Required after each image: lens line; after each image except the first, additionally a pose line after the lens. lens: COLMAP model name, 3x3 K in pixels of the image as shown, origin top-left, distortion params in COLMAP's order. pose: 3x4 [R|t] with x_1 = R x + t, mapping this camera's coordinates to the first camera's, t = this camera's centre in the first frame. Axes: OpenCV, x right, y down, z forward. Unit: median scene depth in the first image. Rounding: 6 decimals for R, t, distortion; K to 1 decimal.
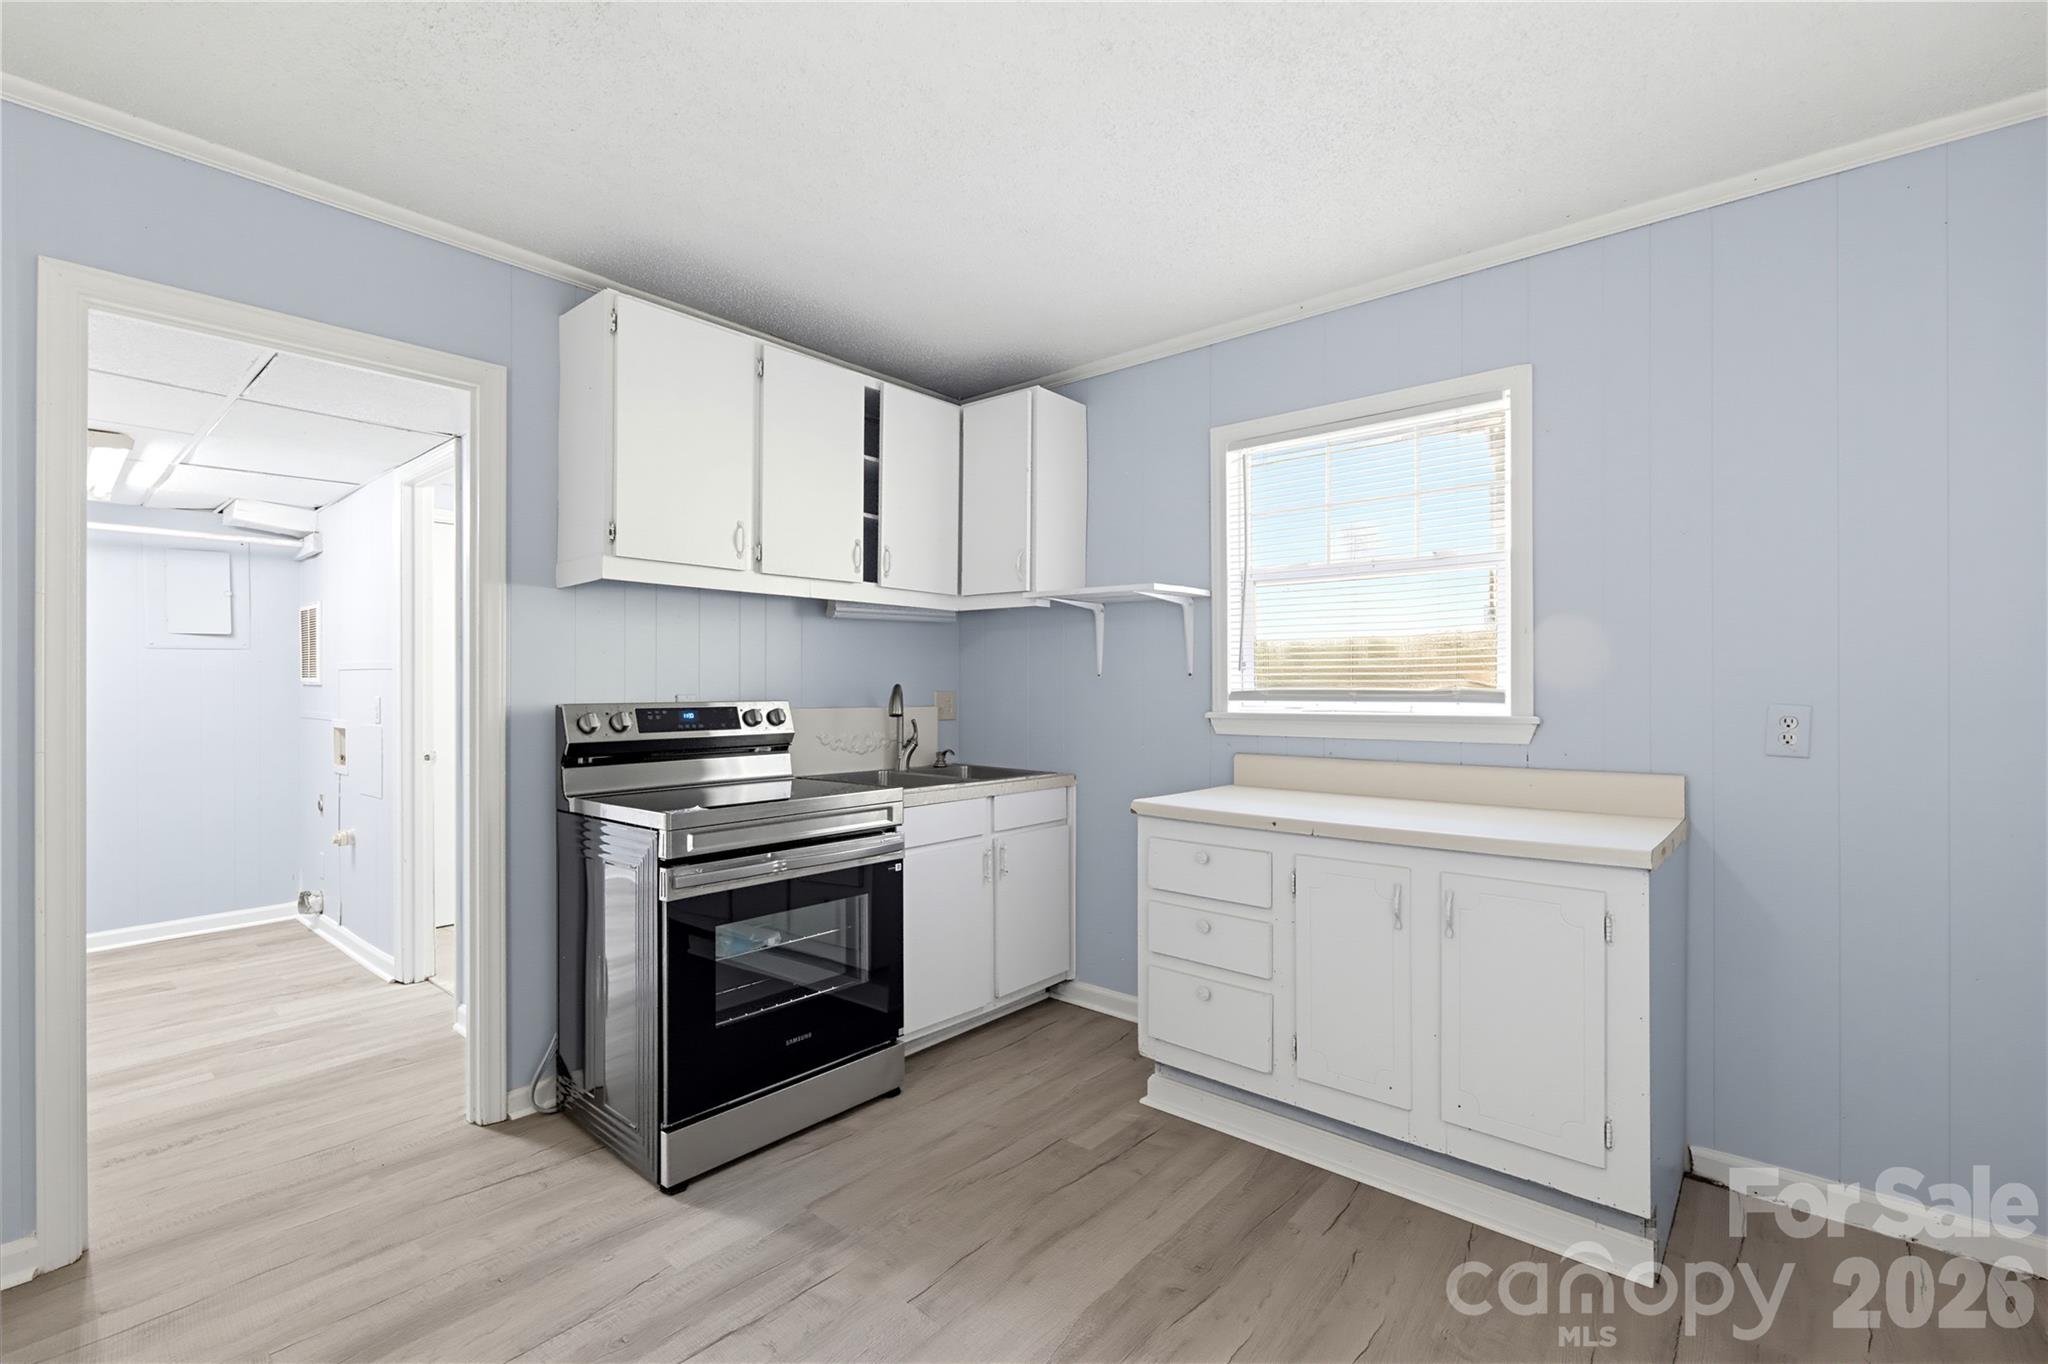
lens RADIAL K [[903.6, 0, 1018.5], [0, 903.6, 682.3], [0, 0, 1]] dist [-0.008897, 0.000475]
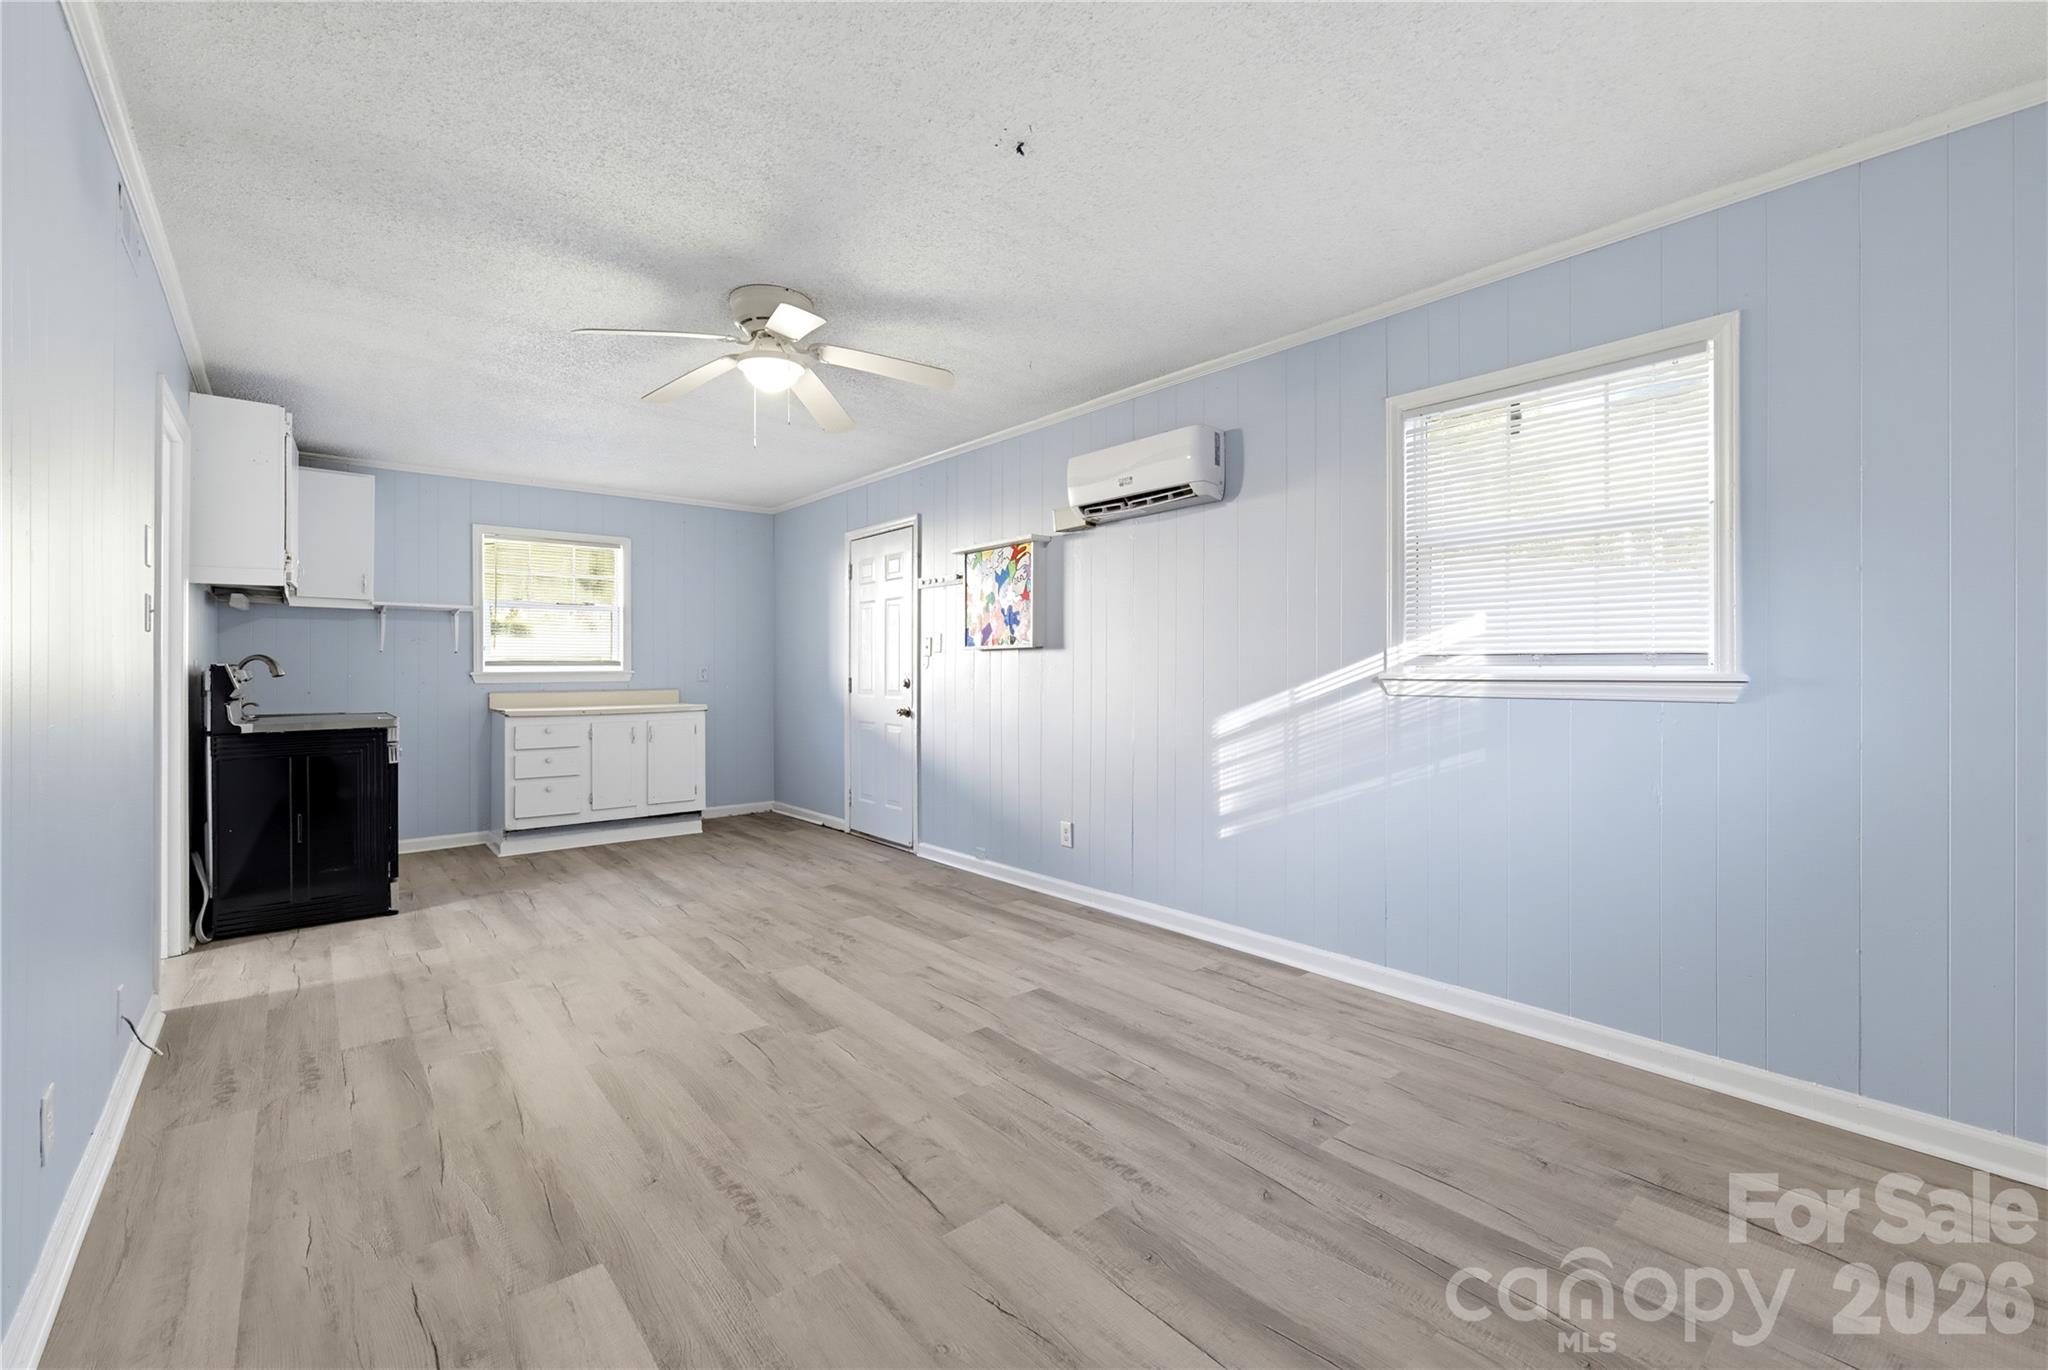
lens RADIAL K [[868.6, 0, 1016.9], [0, 868.6, 677.0], [0, 0, 1]] dist [-0.004294, 0.001836]
pose [[0.171602, -0.006815, 0.985143, -1.676752], [0.000659, 0.999977, 0.006803, 0.038342], [-0.985166, -0.000518, 0.171602, -0.540686]]
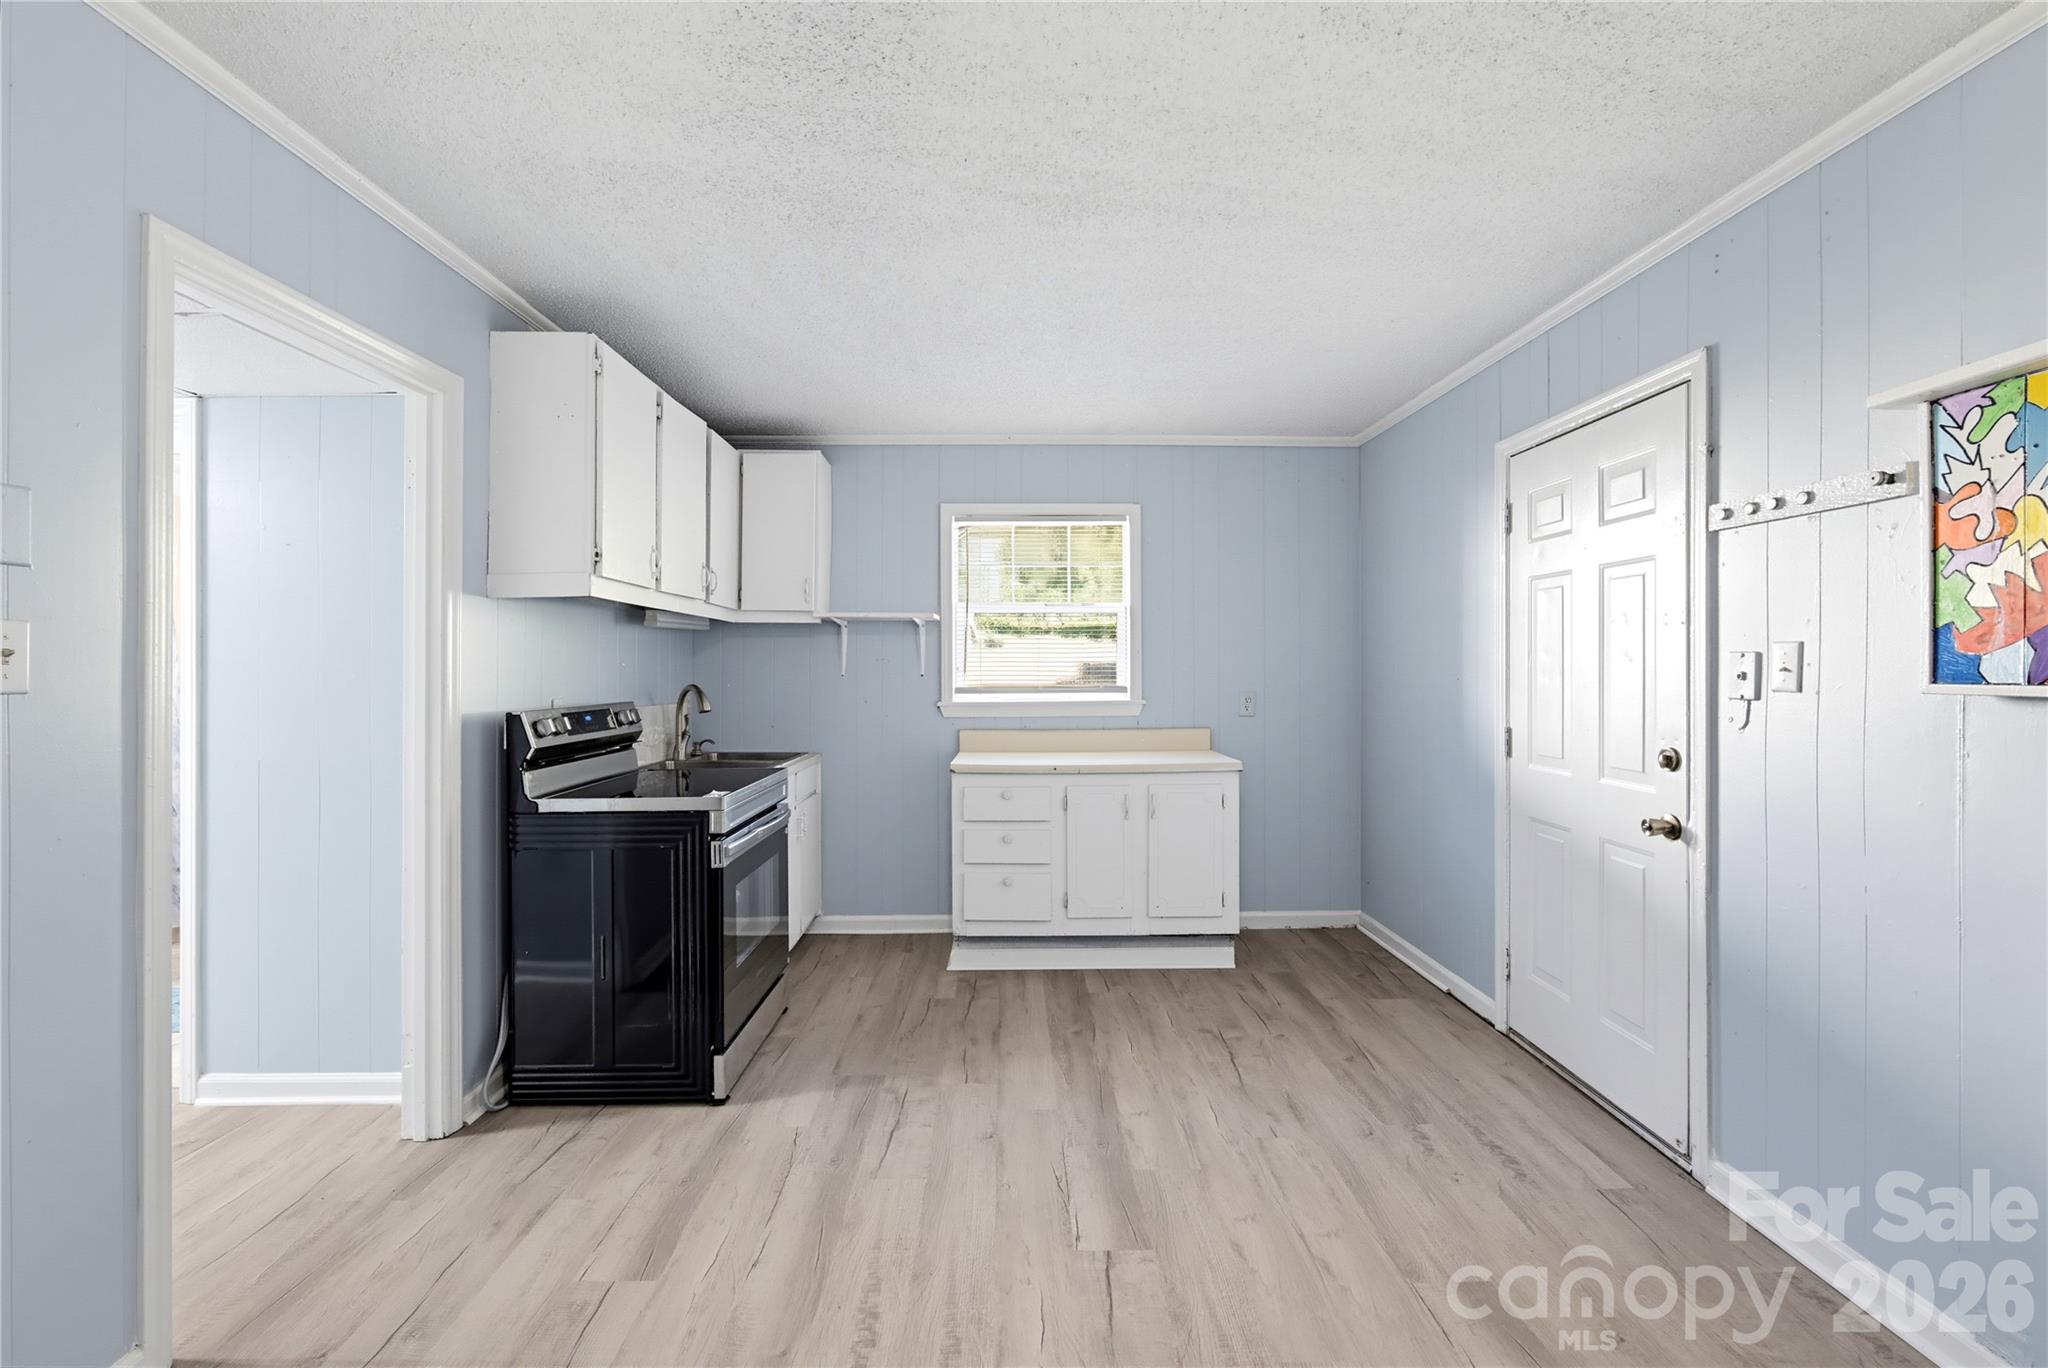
lens RADIAL K [[868.6, 0, 1019.1], [0, 868.6, 665.3], [0, 0, 1]] dist [-0.004294, 0.001836]
pose [[0.747371, 0.001392, 0.664405, -0.730382], [0.000132, 0.999997, -0.002244, -0.026445], [-0.664407, 0.001765, 0.747369, -0.135842]]
